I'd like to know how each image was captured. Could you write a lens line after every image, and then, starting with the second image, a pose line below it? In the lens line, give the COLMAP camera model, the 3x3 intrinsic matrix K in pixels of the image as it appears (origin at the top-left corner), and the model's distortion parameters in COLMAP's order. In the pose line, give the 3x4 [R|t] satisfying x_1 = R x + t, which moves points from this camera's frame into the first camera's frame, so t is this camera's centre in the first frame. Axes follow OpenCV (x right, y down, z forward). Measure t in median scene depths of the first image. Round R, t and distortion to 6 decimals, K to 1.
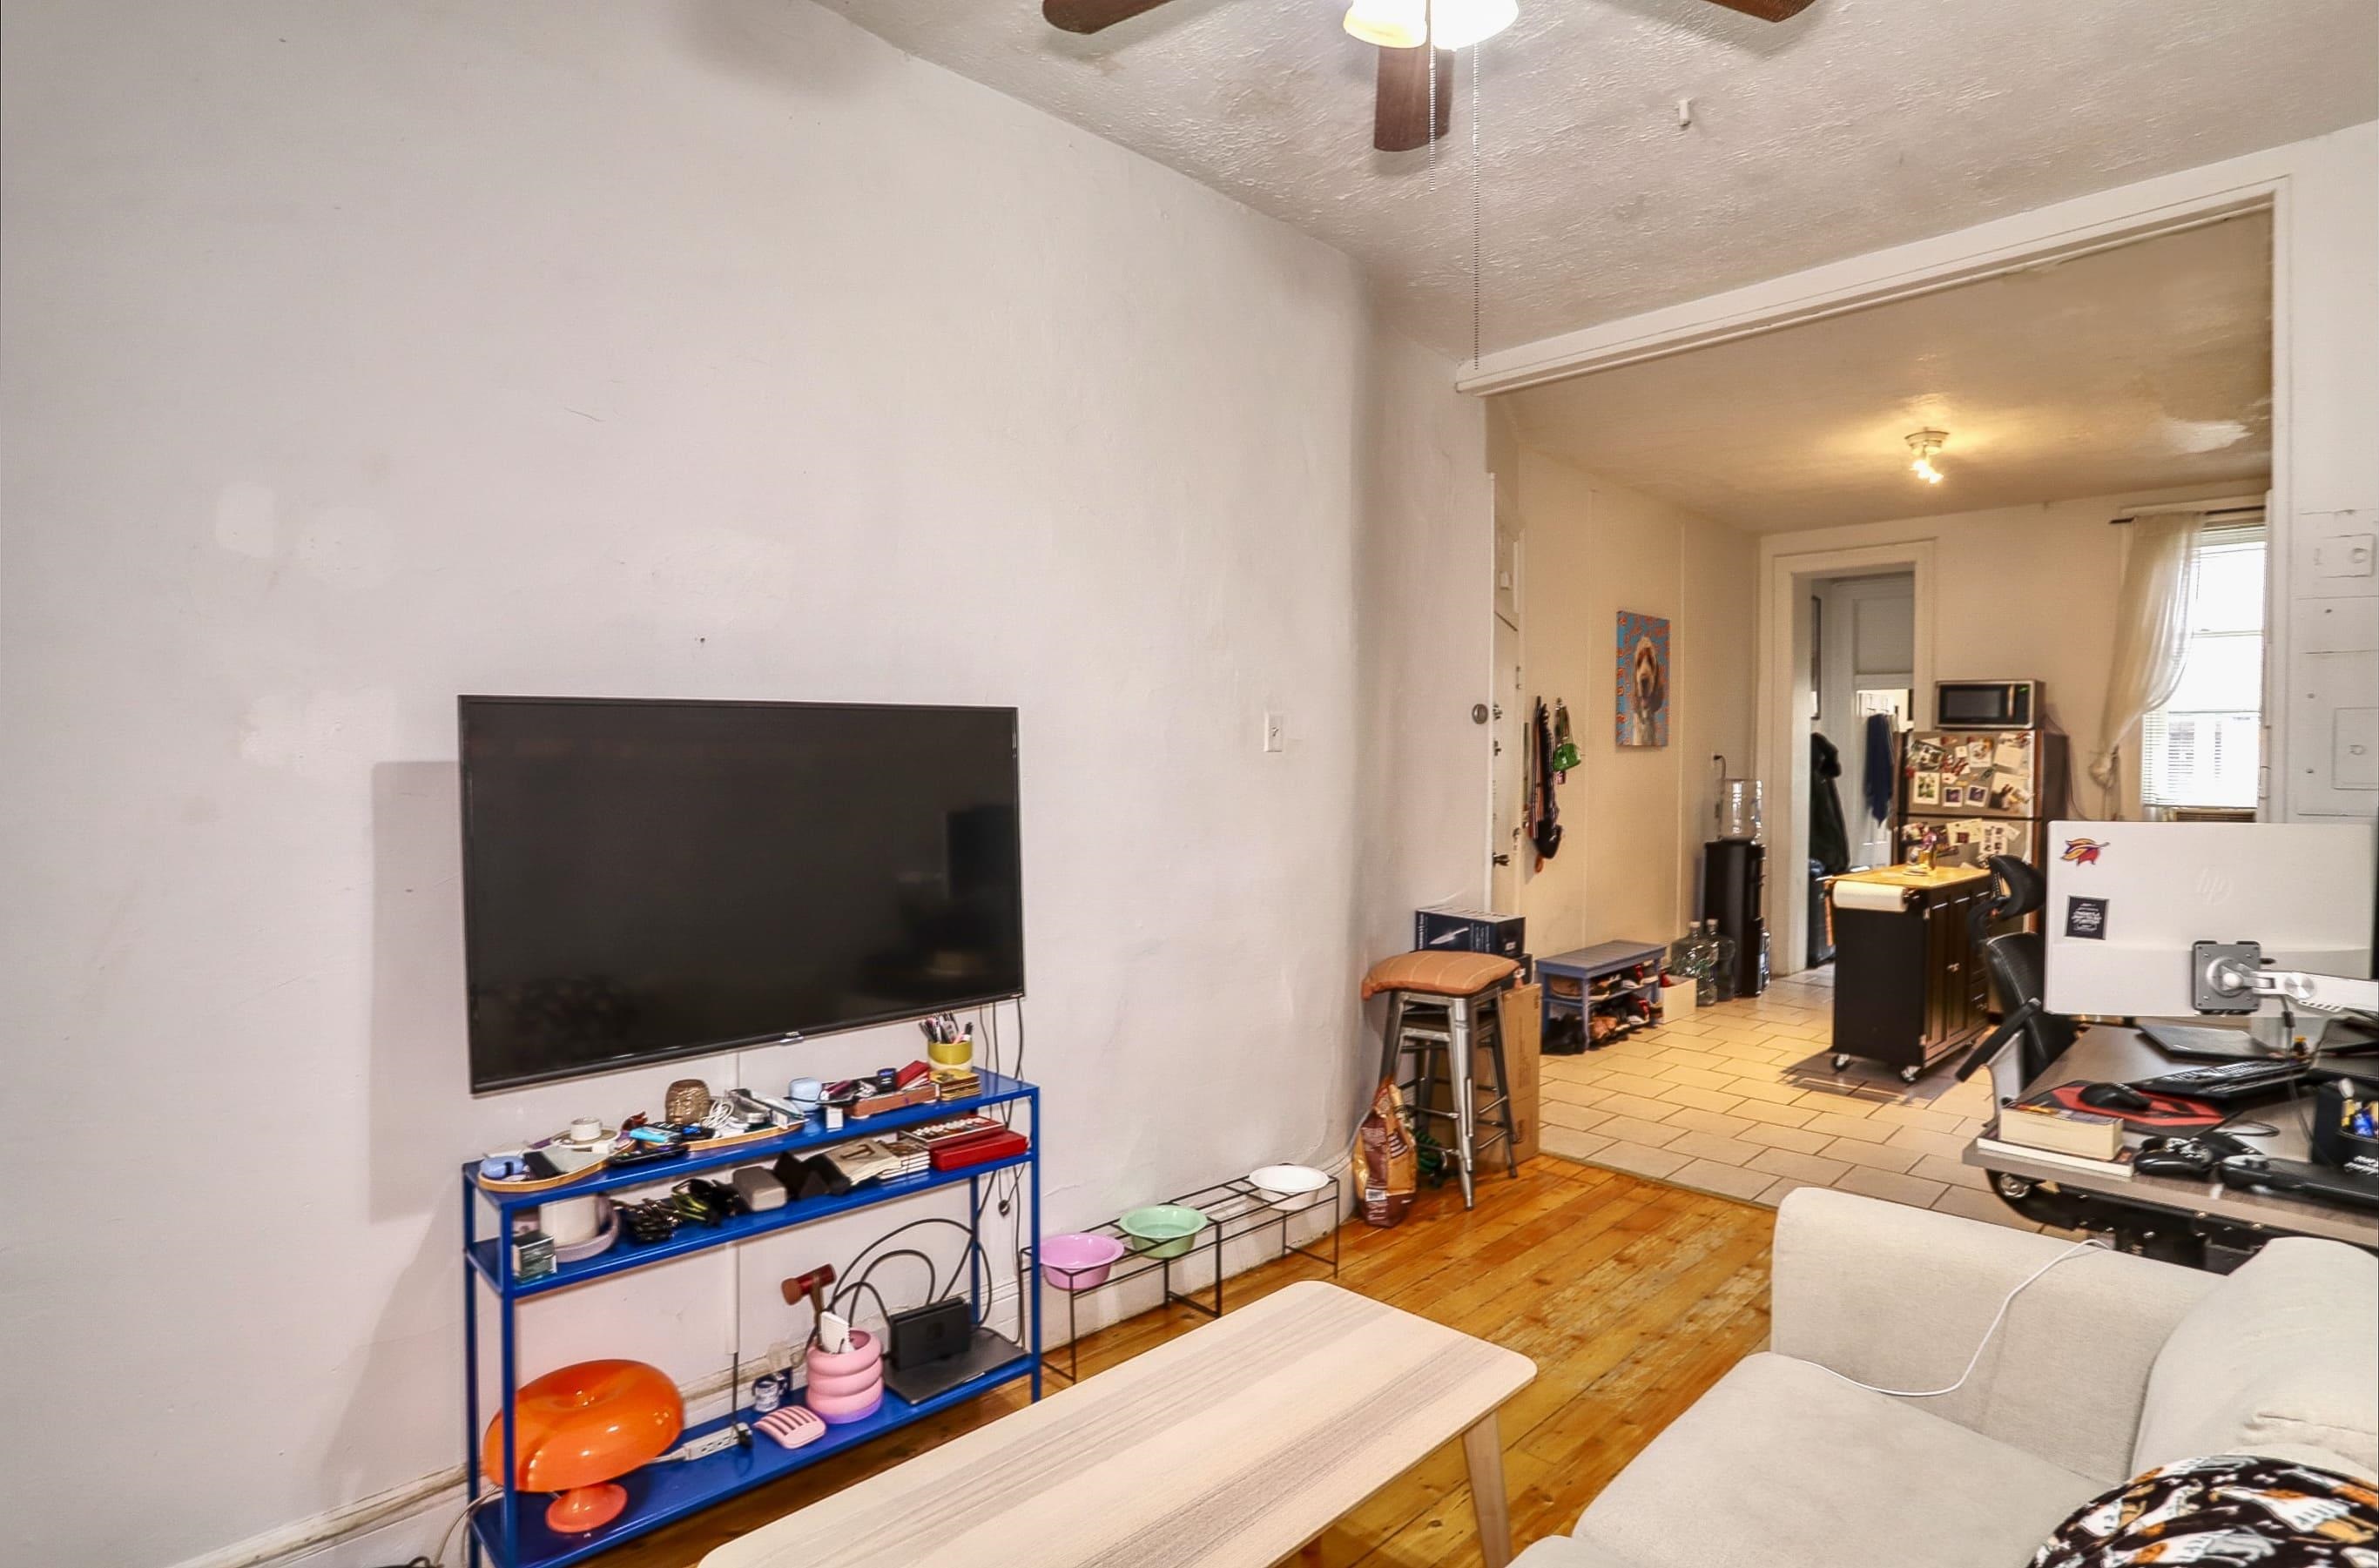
lens RADIAL K [[1246.9, 0, 1213.4], [0, 1246.9, 768.4], [0, 0, 1]] dist [-0.041192, 0.000462]
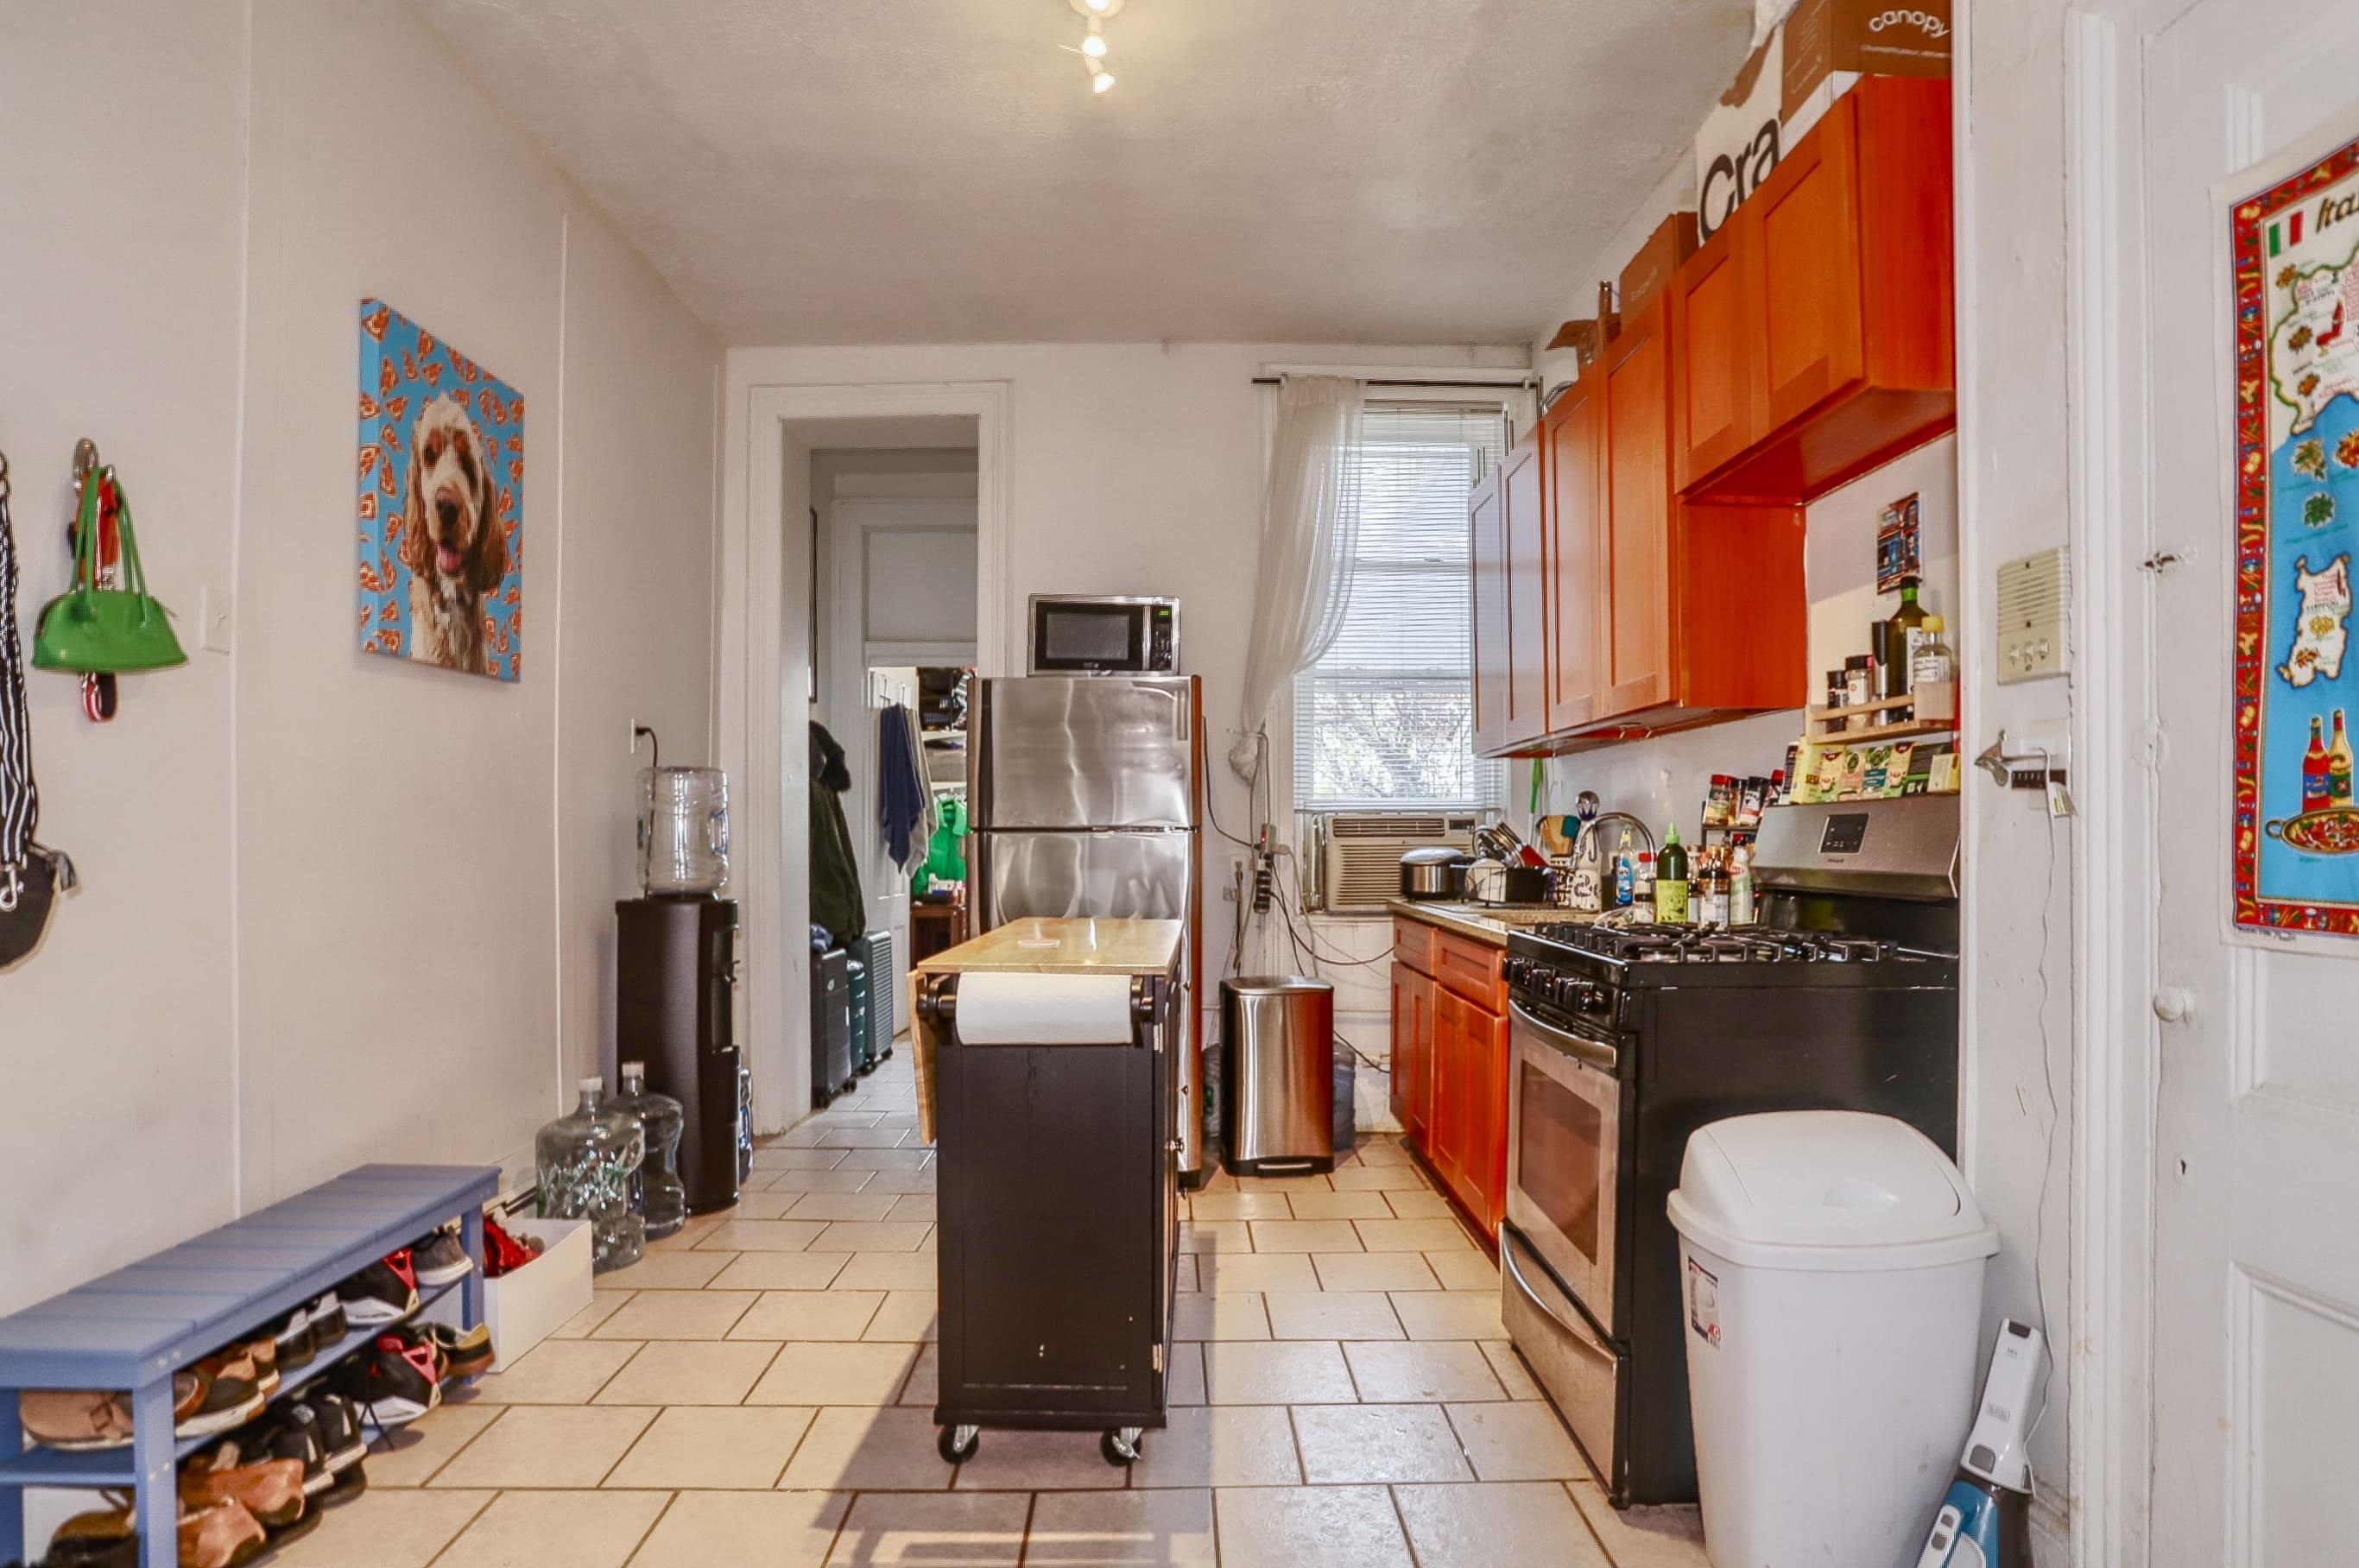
lens RADIAL K [[1246.5, 0, 1185.3], [0, 1246.5, 816.3], [0, 0, 1]] dist [-0.026685, 0.000225]
pose [[0.715467, -0.004406, 0.698633, 0.232002], [0.020849, 0.999669, -0.015047, 0.040984], [-0.698336, 0.025331, 0.715322, 0.532276]]
